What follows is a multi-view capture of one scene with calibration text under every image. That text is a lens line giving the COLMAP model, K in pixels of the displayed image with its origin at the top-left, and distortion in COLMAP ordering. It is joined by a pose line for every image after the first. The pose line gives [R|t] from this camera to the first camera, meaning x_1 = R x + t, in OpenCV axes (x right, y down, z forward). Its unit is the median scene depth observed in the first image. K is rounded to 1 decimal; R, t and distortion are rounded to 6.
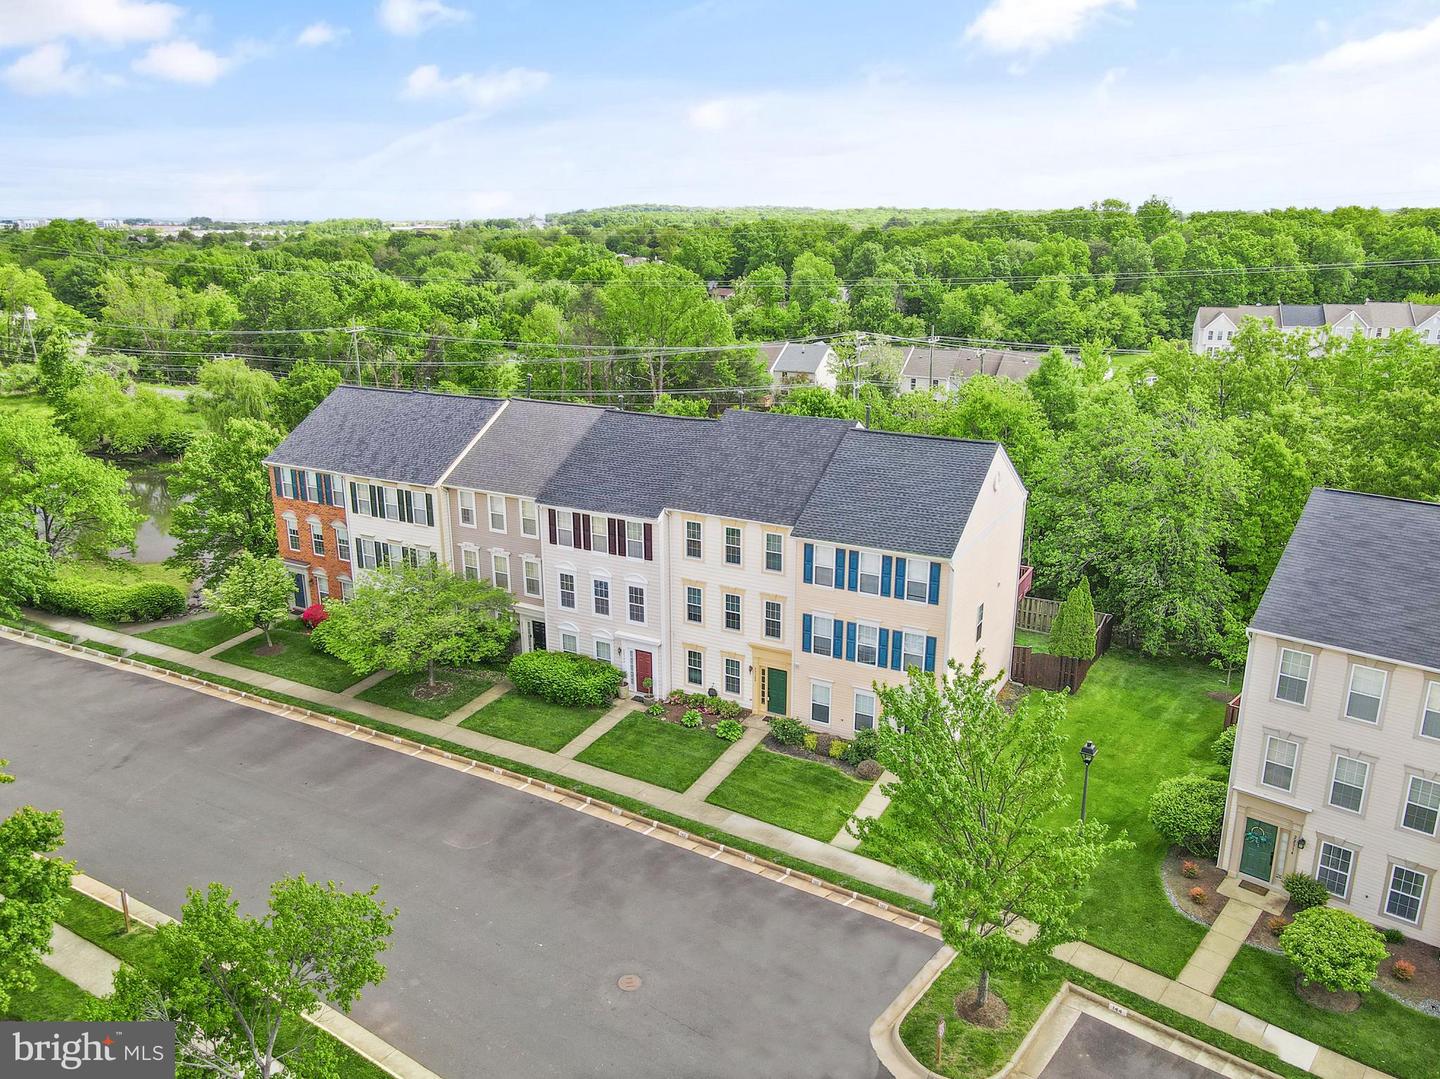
lens RADIAL K [[1047.3, 0, 720.6], [0, 1047.3, 538.7], [0, 0, 1]] dist [0.008269, 0.018700]
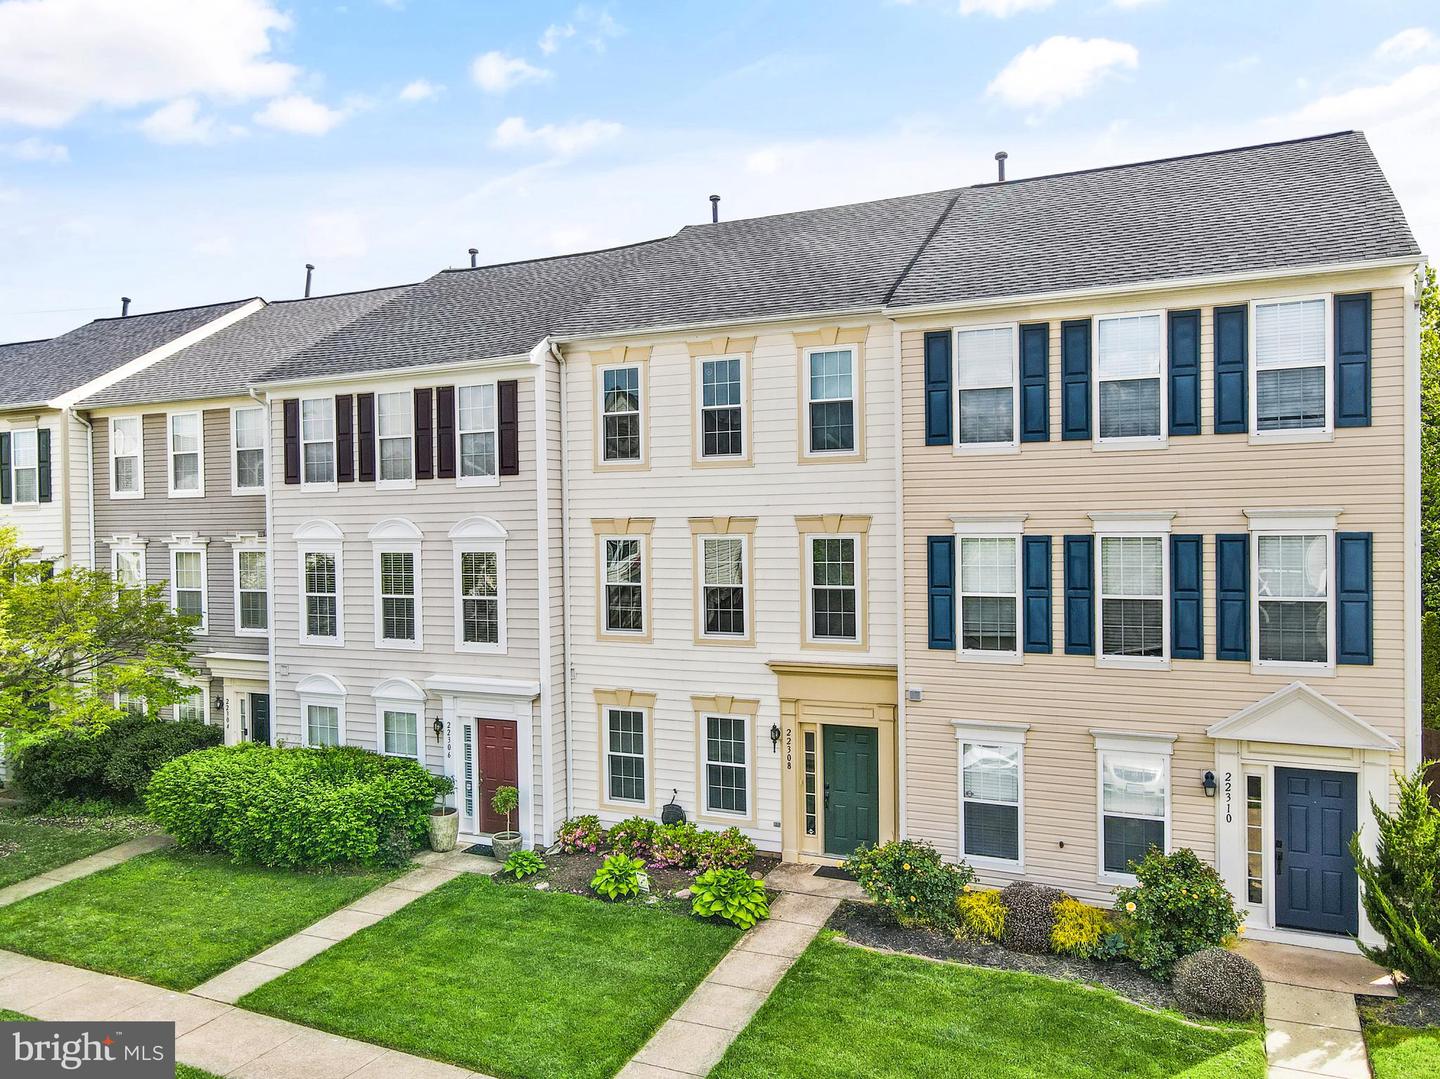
lens RADIAL K [[1047.3, 0, 715.9], [0, 1047.3, 546.2], [0, 0, 1]] dist [0.008269, 0.018700]
pose [[0.997537, -0.014272, 0.068677, -0.017275], [0.032126, 0.963316, -0.266440, 0.154288], [-0.062355, 0.267990, 0.961402, 0.602986]]
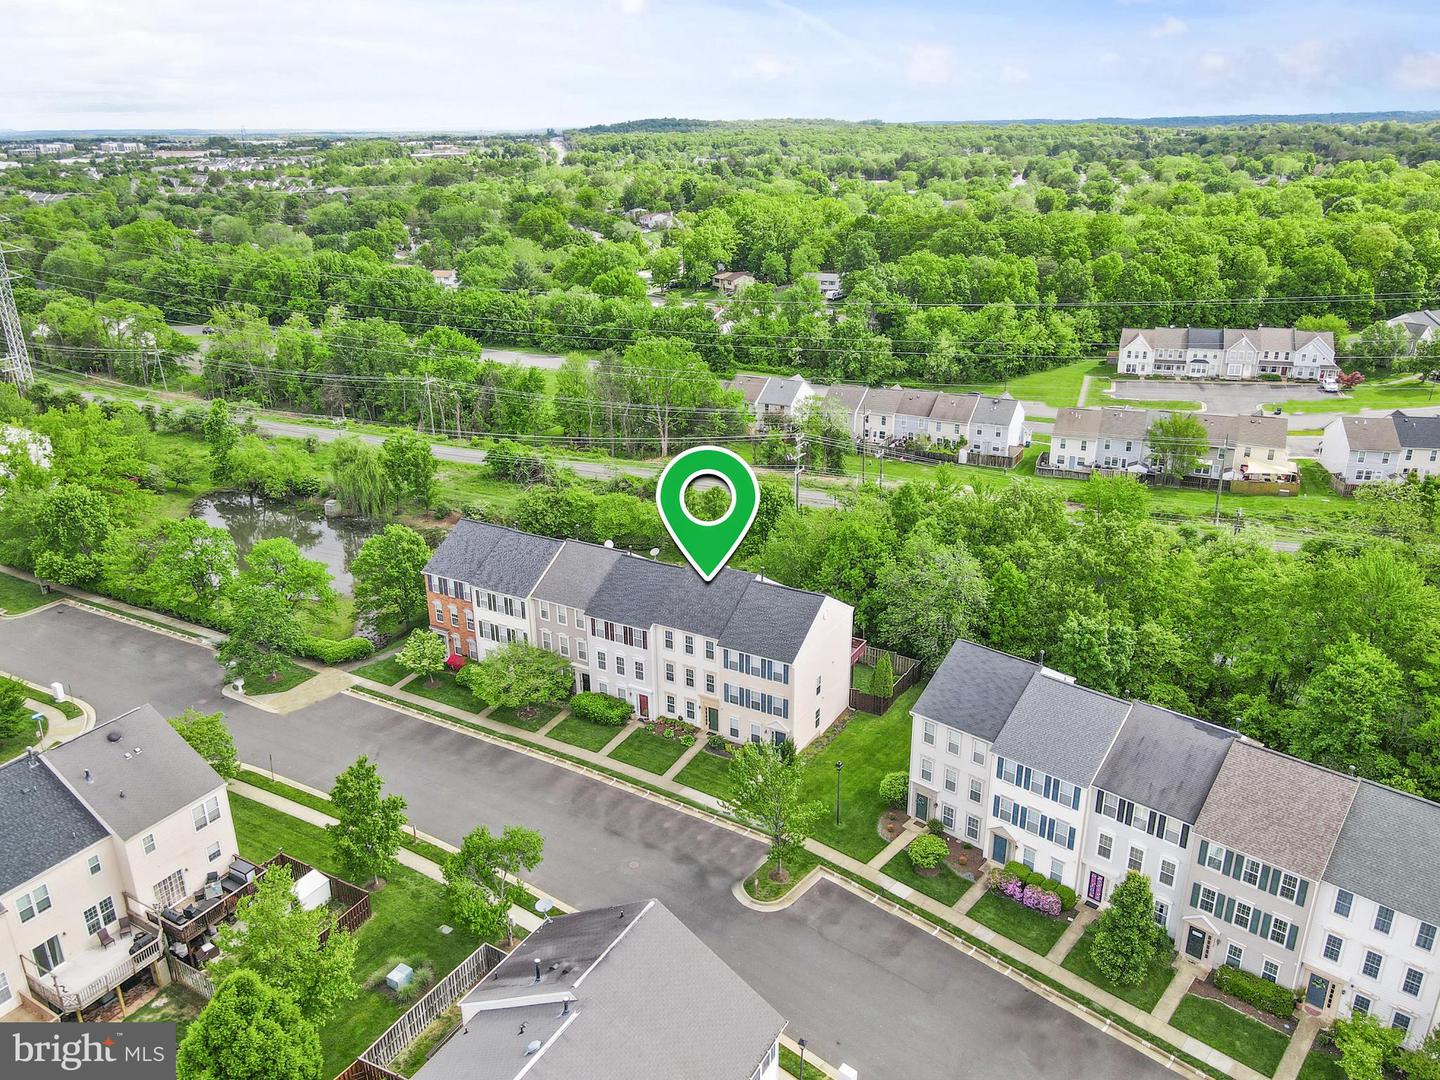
lens RADIAL K [[1047.3, 0, 721.7], [0, 1047.3, 539.6], [0, 0, 1]] dist [0.008269, 0.018700]
pose [[0.999784, -0.002184, -0.020672, 0.104907], [0.003874, 0.996617, 0.082090, -0.321817], [0.020423, -0.082152, 0.996411, -0.829415]]
